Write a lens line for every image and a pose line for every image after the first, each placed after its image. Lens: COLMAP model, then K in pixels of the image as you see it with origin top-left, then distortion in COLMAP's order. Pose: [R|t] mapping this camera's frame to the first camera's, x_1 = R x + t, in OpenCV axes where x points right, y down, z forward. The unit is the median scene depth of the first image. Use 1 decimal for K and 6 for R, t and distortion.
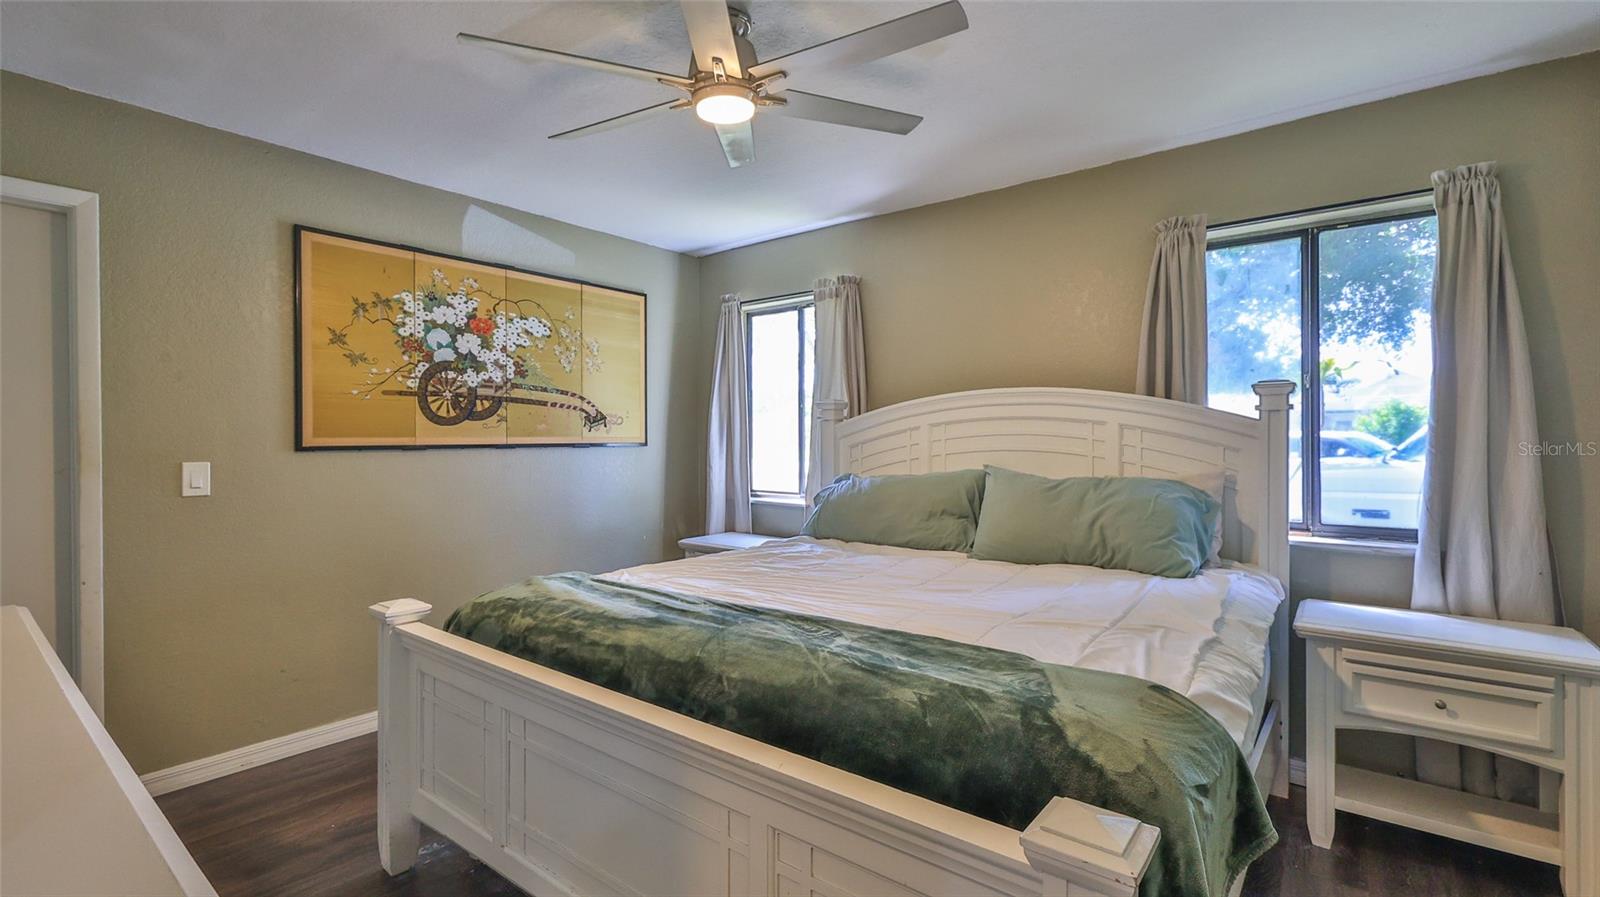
lens RADIAL K [[716.3, 0, 800.0], [0, 716.3, 444.3], [0, 0, 1]] dist [-0.001294, 0.000048]
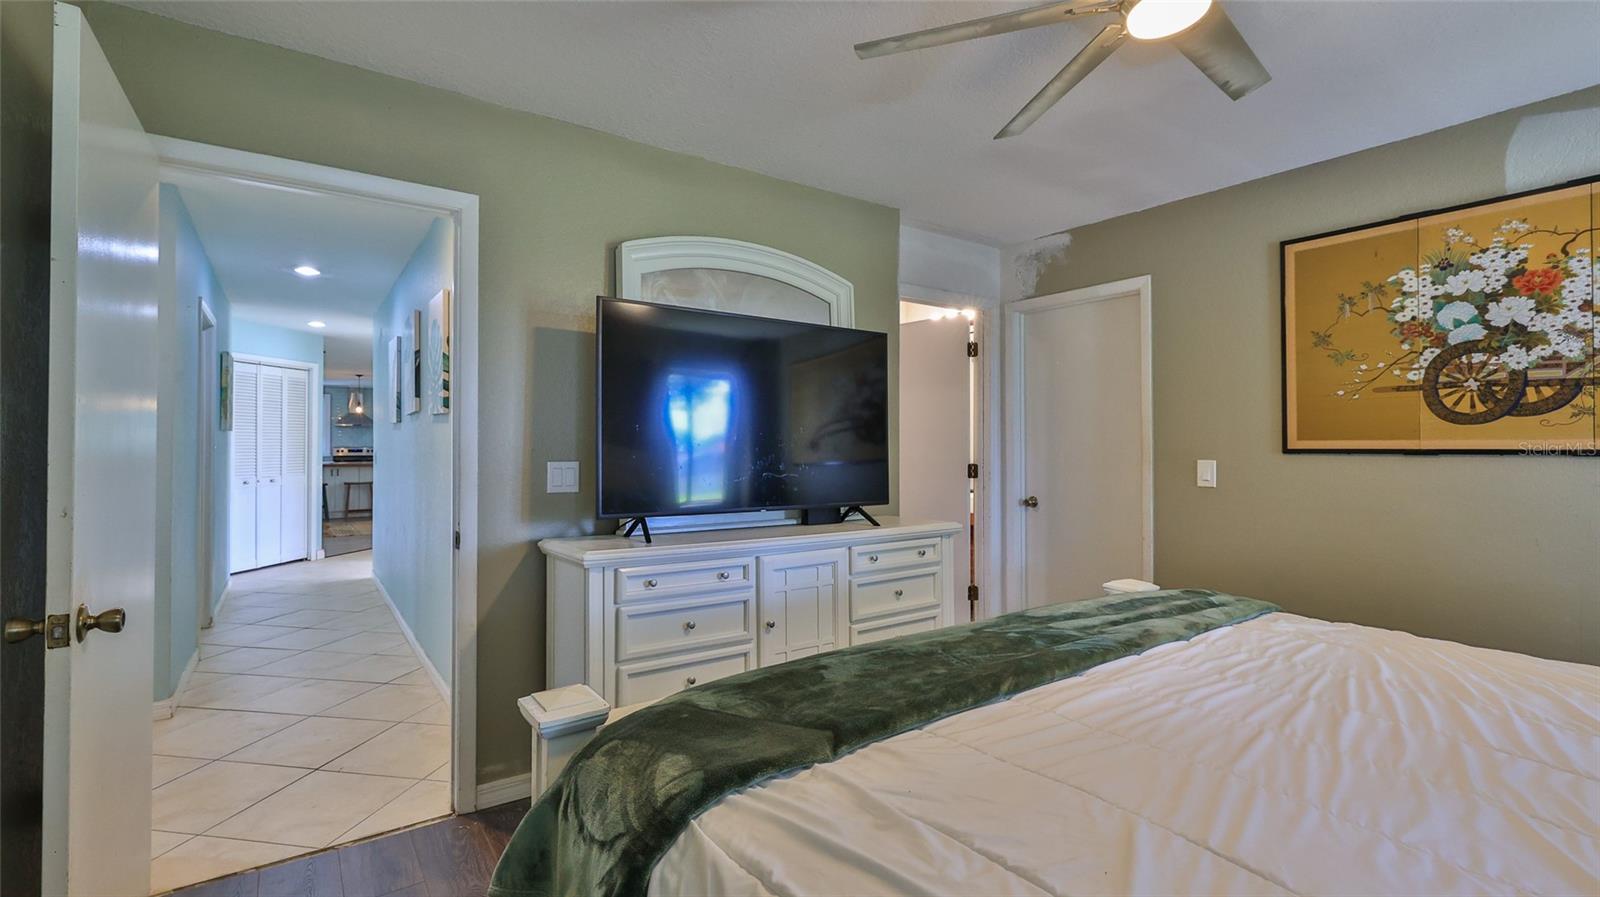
lens RADIAL K [[716.3, 0, 800.0], [0, 716.3, 444.3], [0, 0, 1]] dist [-0.001294, 0.000048]
pose [[-0.283818, -0.000175, -0.958878, 0.451824], [-0.010354, 0.999942, 0.002883, 0.000443], [0.958822, 0.010747, -0.283803, 0.527183]]
